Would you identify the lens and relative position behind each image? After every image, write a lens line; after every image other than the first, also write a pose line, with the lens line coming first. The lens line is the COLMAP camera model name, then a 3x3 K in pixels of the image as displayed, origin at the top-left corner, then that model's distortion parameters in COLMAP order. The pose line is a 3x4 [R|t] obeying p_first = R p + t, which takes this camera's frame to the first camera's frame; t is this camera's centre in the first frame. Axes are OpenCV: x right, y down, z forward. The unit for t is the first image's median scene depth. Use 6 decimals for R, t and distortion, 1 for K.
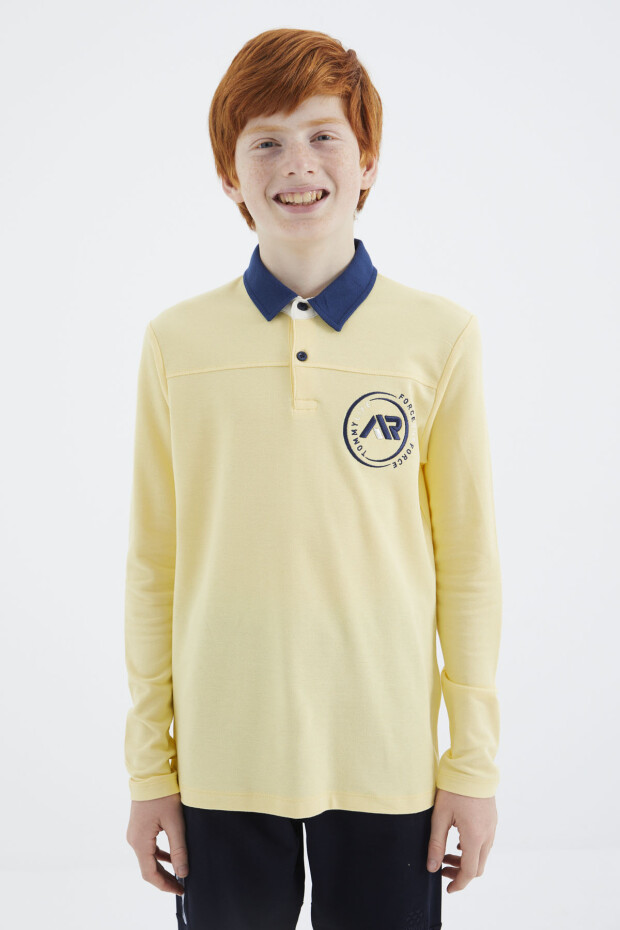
lens RADIAL K [[1370.7, 0, 312.8], [0, 1370.7, 468.9], [0, 0, 1]] dist [0.037425, 0.000000]
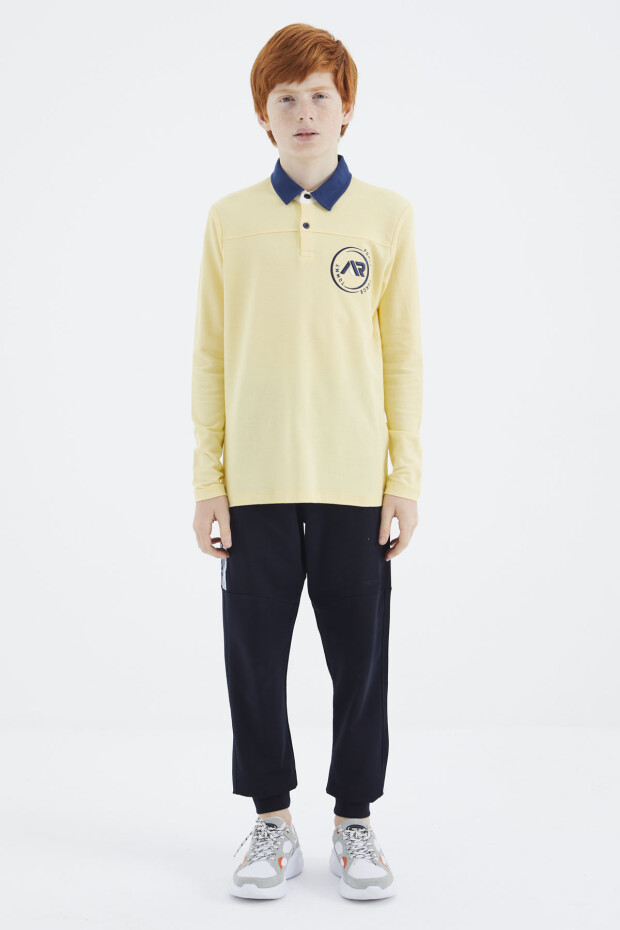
lens RADIAL K [[1907.2, 0, 305.4], [0, 1907.2, 468.9], [0, 0, 1]] dist [-0.042334, 0.000000]
pose [[0.999895, 0.013424, -0.005529, 0.007473], [-0.013199, 0.999158, 0.038853, 0.117011], [0.006046, -0.038775, 0.999230, -1.261217]]
